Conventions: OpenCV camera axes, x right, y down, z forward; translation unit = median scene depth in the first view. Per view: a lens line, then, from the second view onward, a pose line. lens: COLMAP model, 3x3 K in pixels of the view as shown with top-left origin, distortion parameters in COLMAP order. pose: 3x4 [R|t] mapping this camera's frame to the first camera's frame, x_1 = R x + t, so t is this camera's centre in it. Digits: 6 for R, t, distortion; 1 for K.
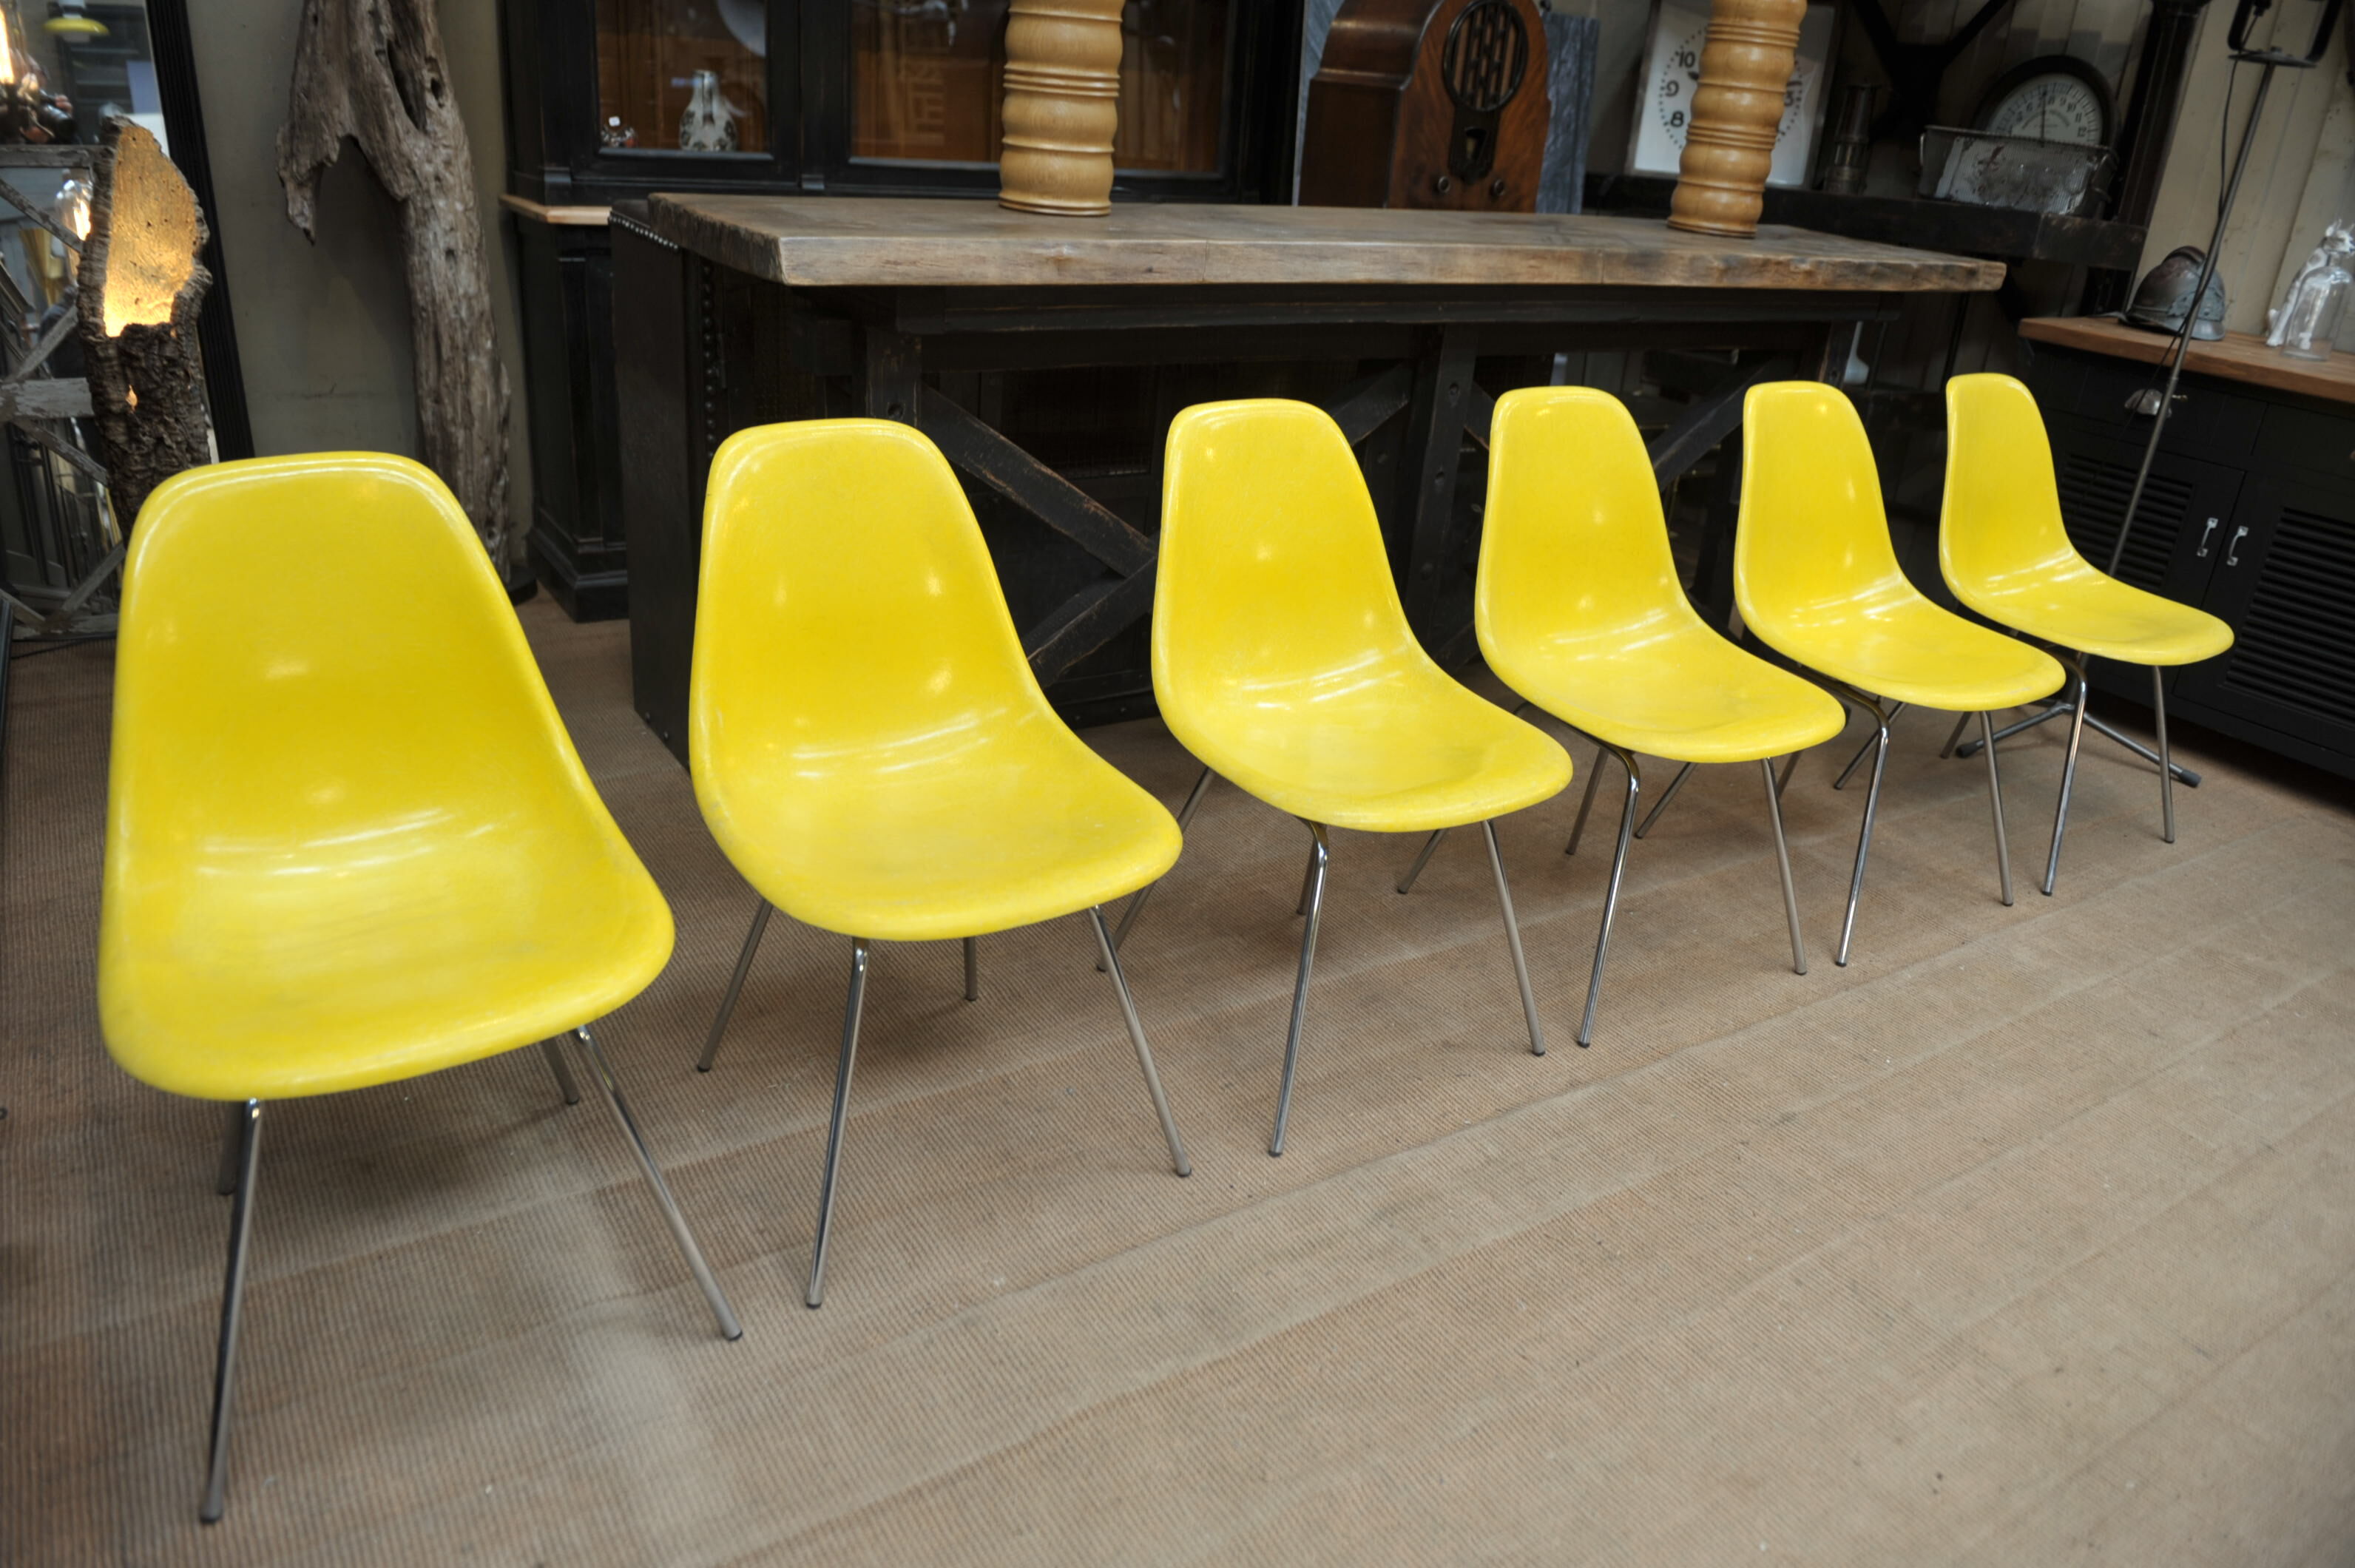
lens RADIAL K [[1603.6, 0, 1169.8], [0, 1603.6, 791.4], [0, 0, 1]] dist [-0.056389, 0.003916]
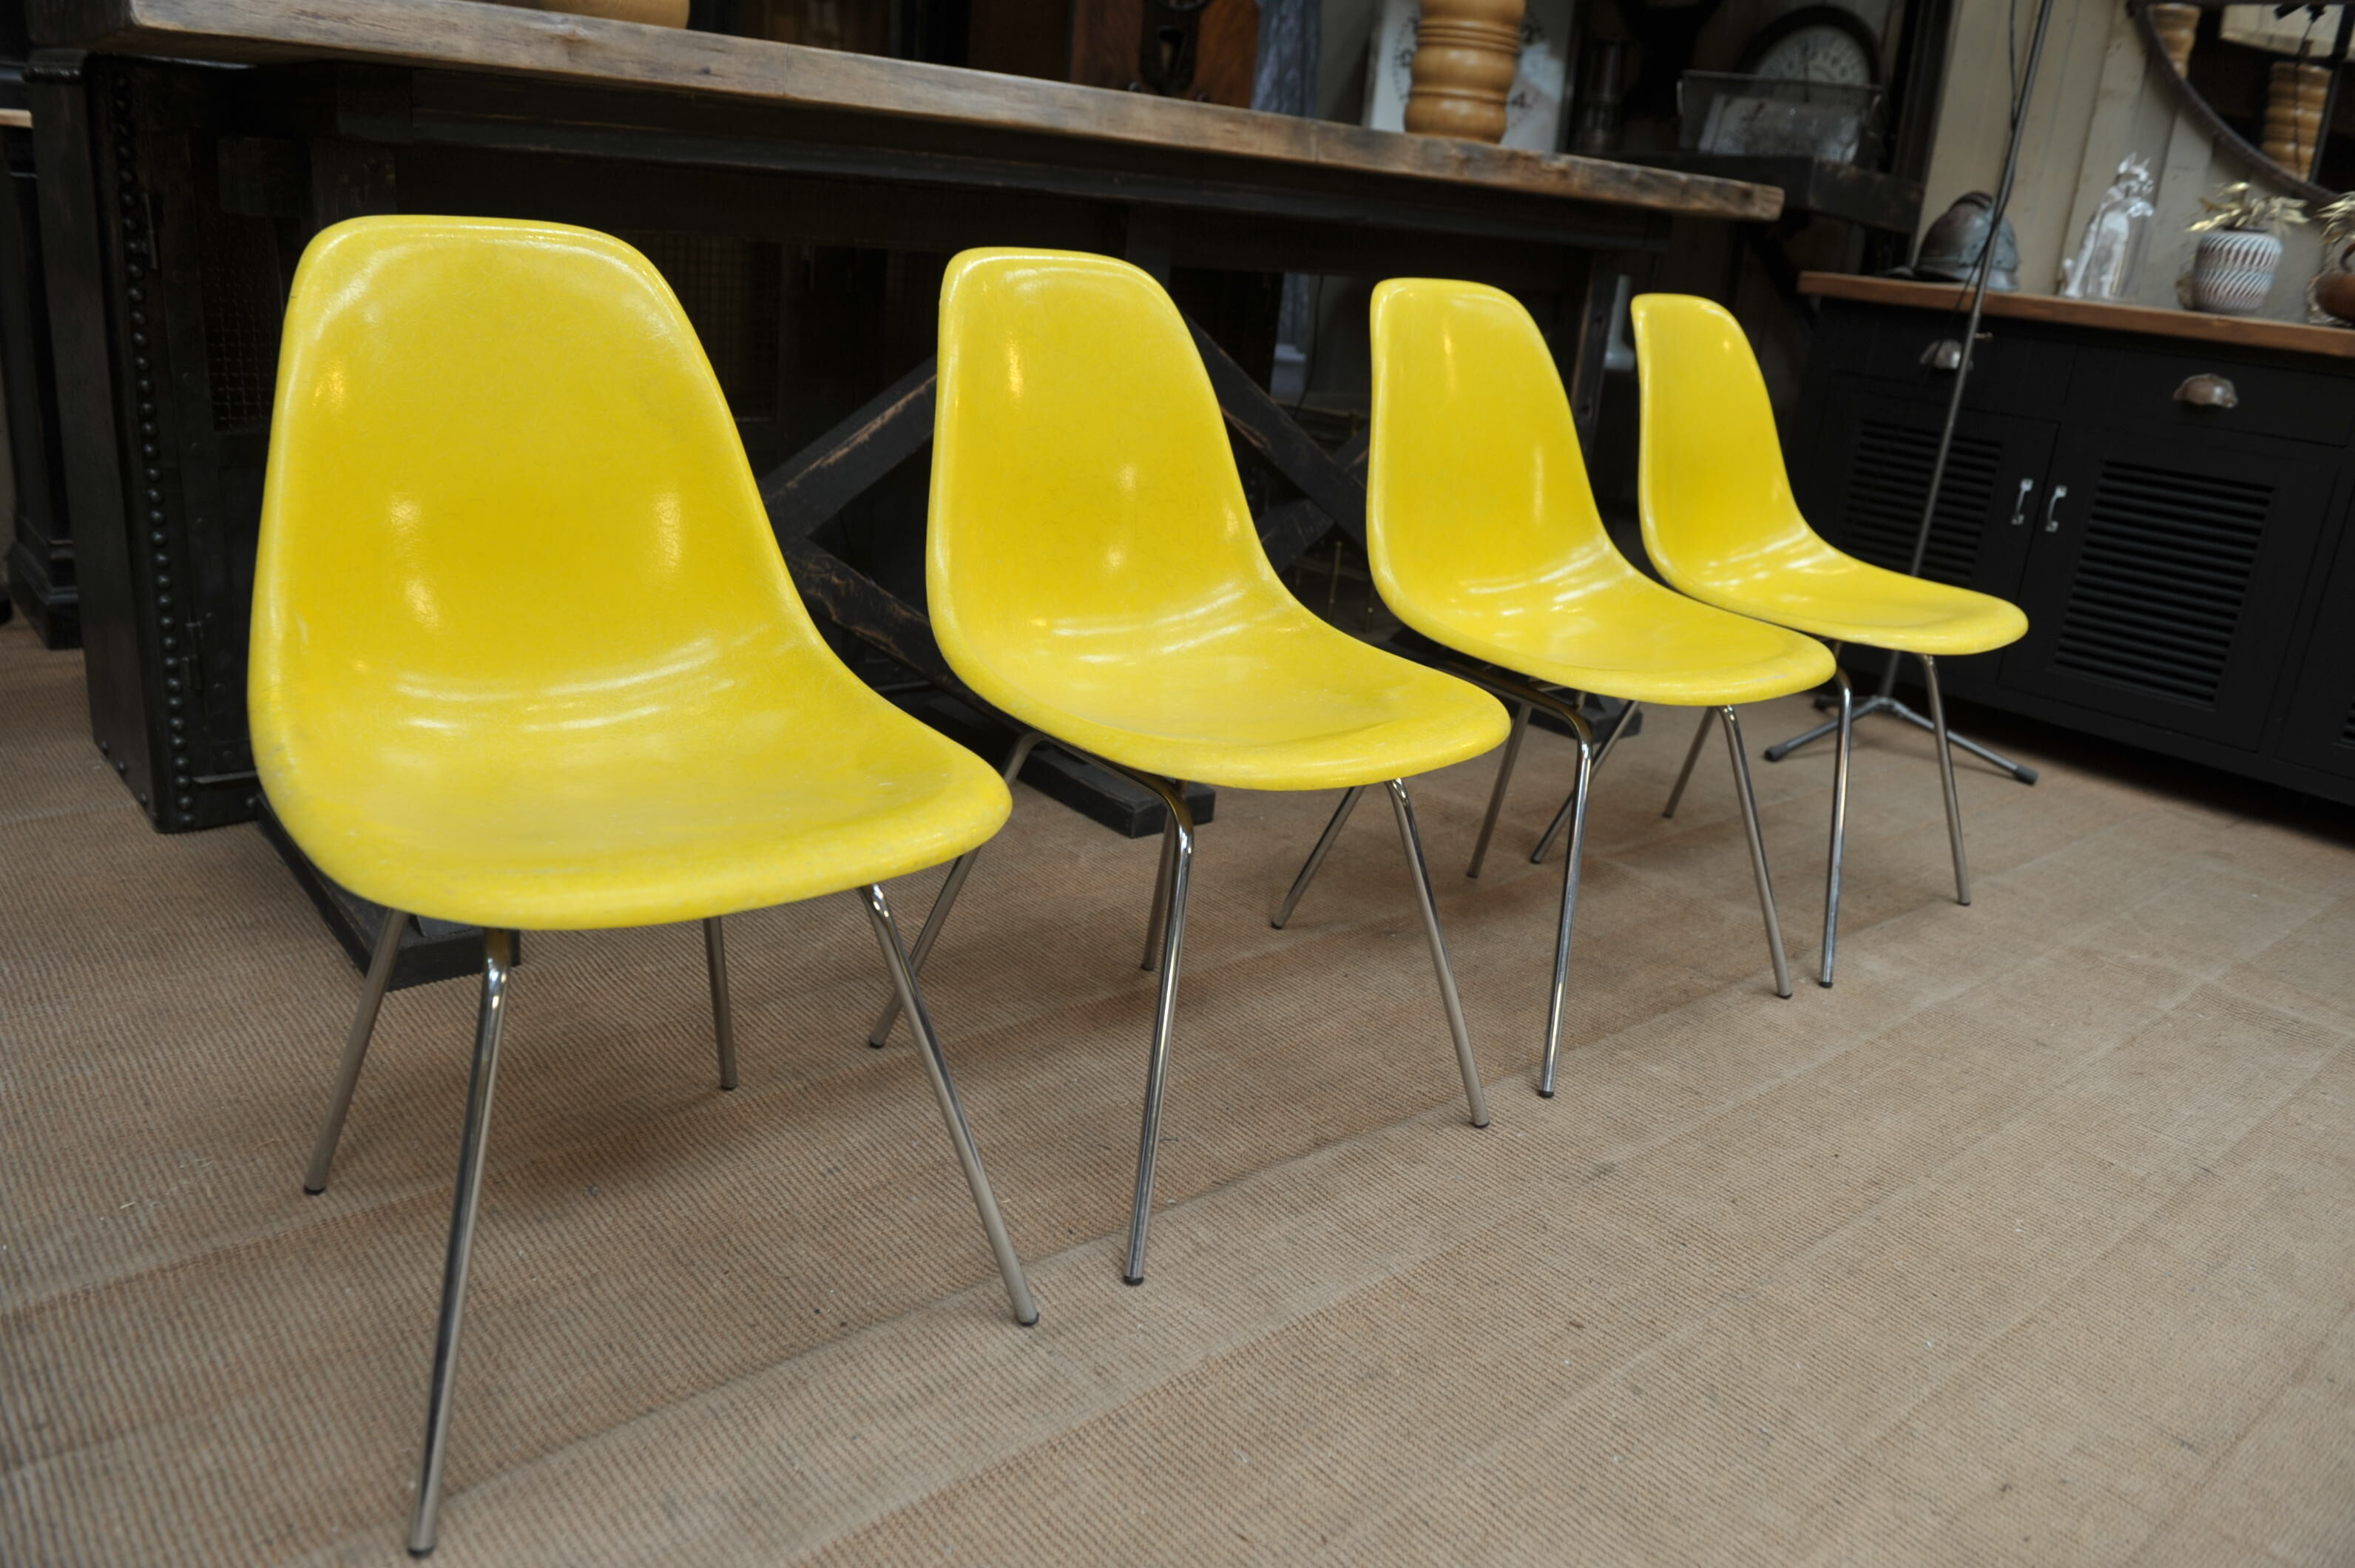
lens RADIAL K [[1689.4, 0, 1167.8], [0, 1689.4, 790.6], [0, 0, 1]] dist [-0.044698, -0.000155]
pose [[0.990327, -0.033897, 0.134551, 0.069697], [0.044799, 0.995880, -0.078844, 0.065178], [-0.131324, 0.084109, 0.987765, 0.187469]]
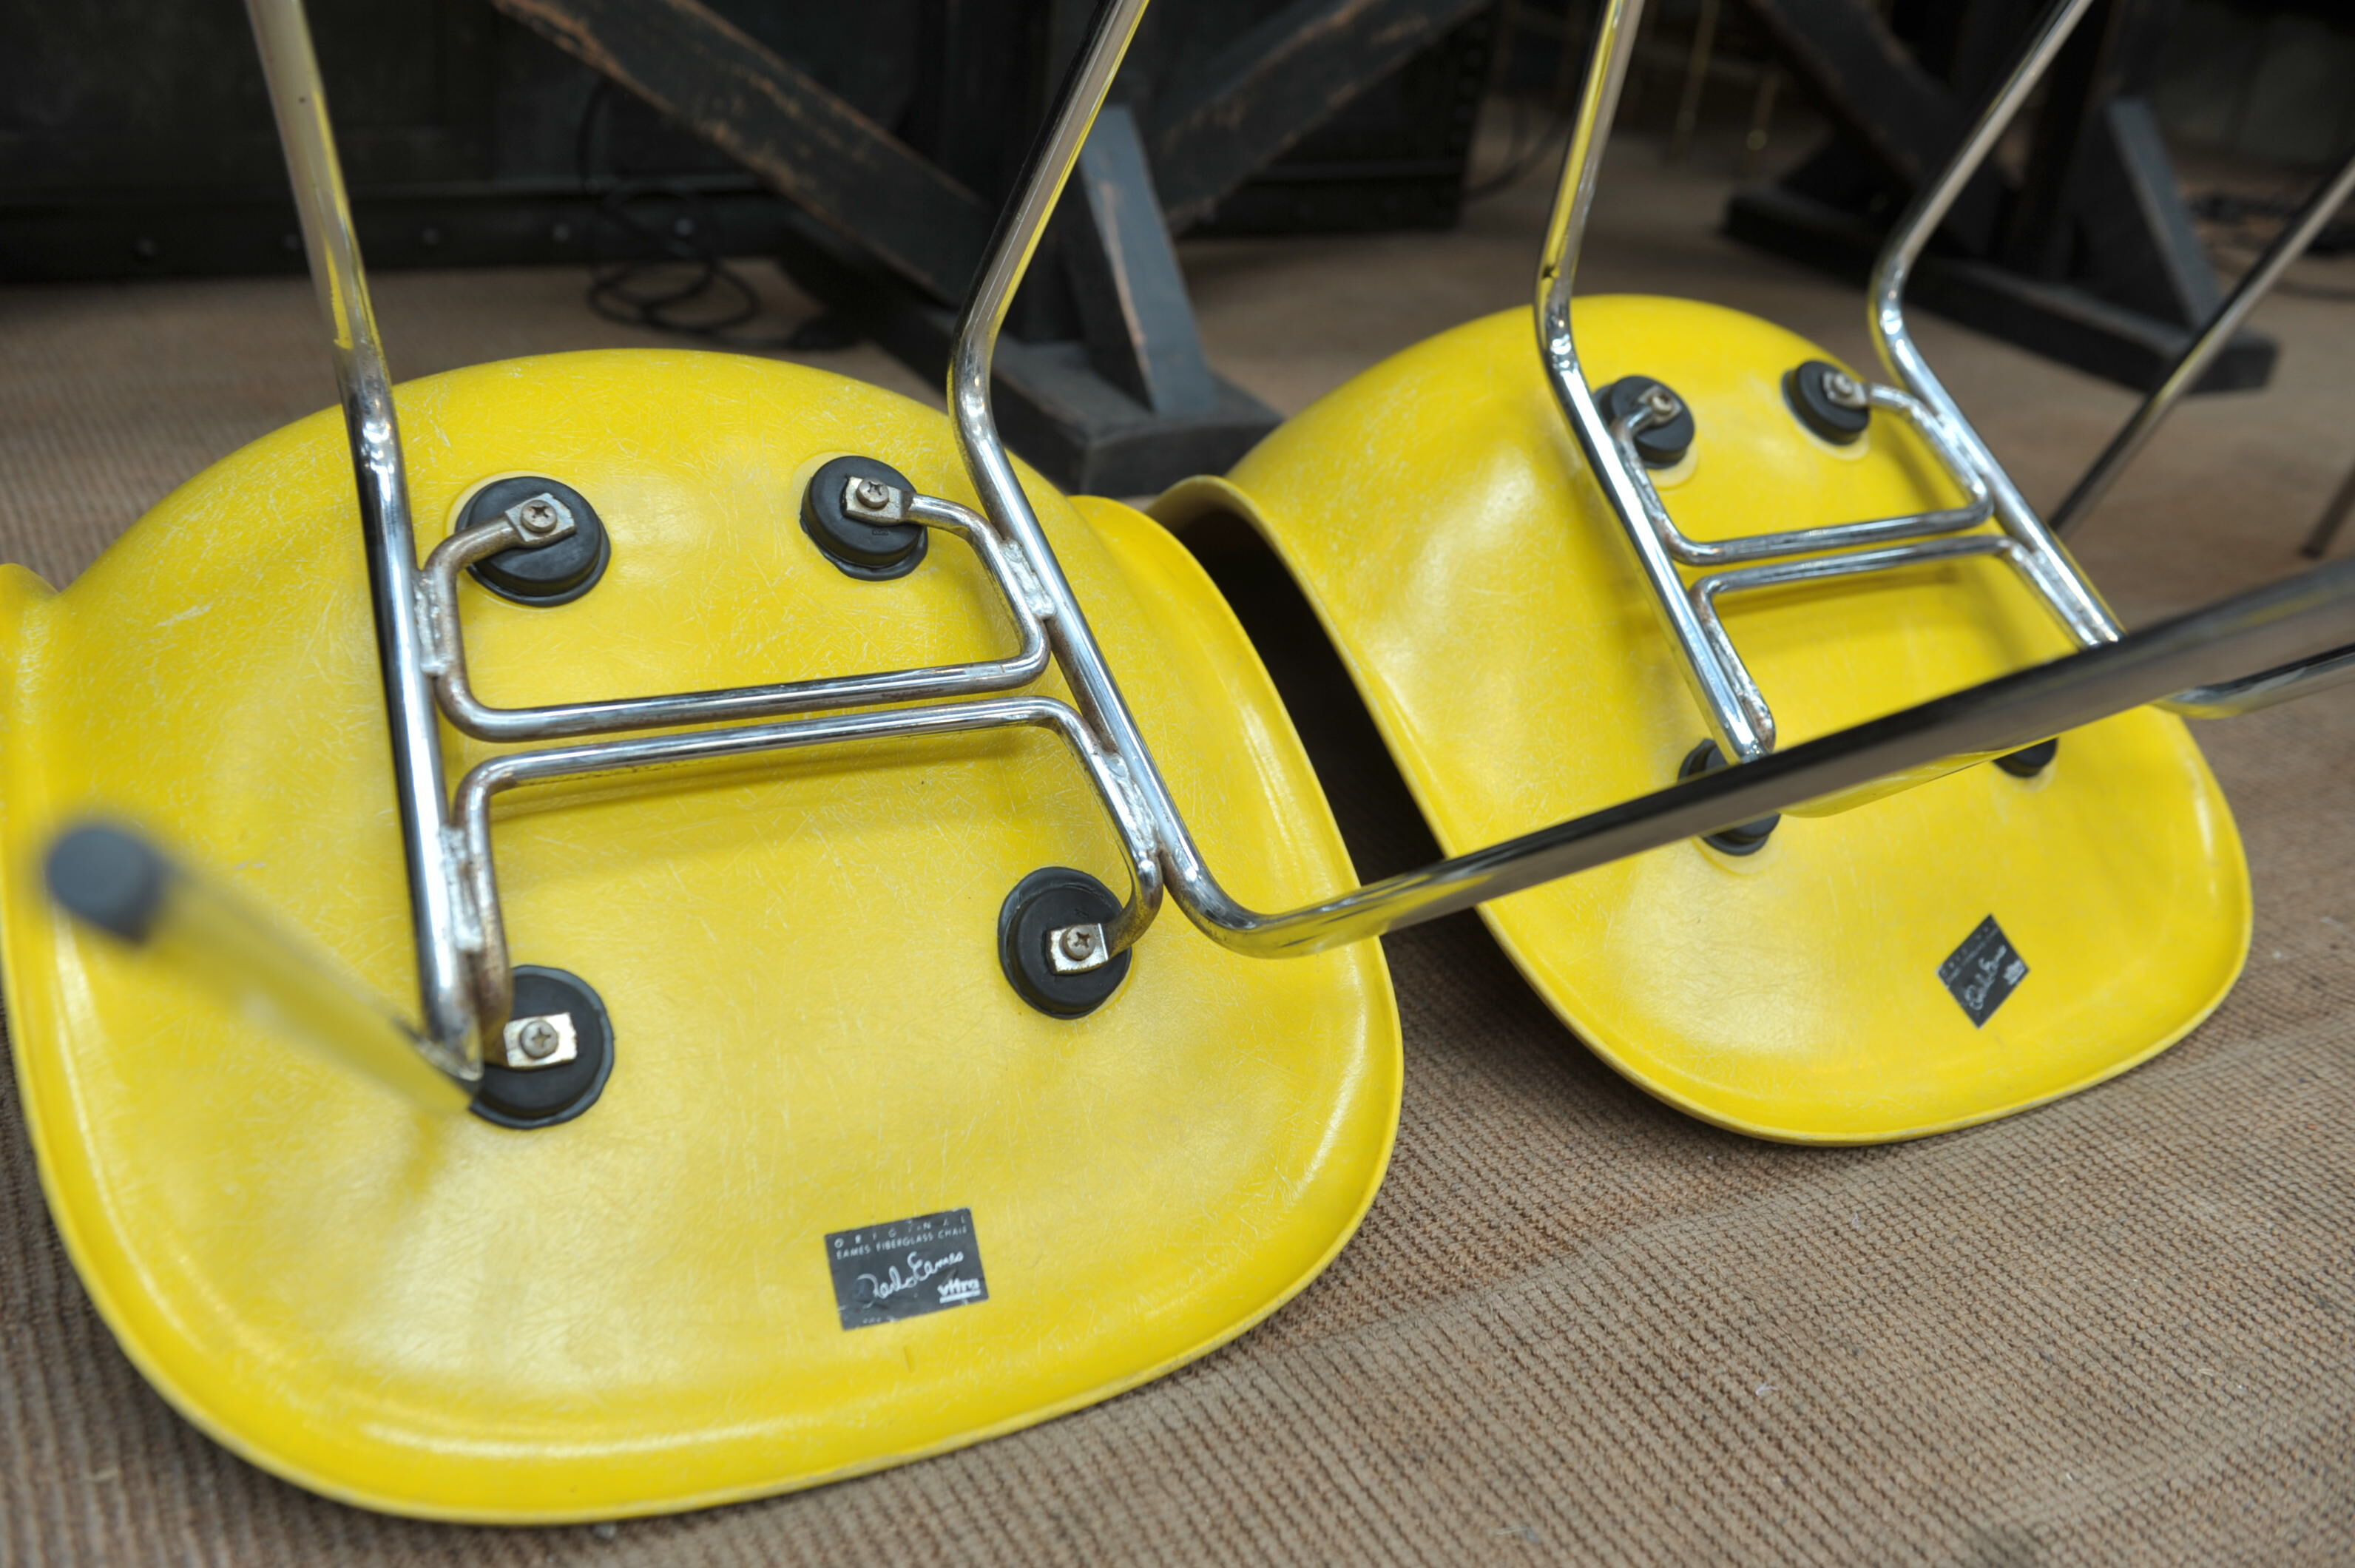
lens RADIAL K [[2280.9, 0, 1177.5], [0, 2280.9, 784.0], [0, 0, 1]] dist [0.007446, 0.006901]
pose [[0.998755, 0.044059, -0.023385, 0.212643], [-0.042965, 0.998045, 0.045393, 0.061384], [0.025340, -0.044332, 0.998695, 0.519914]]
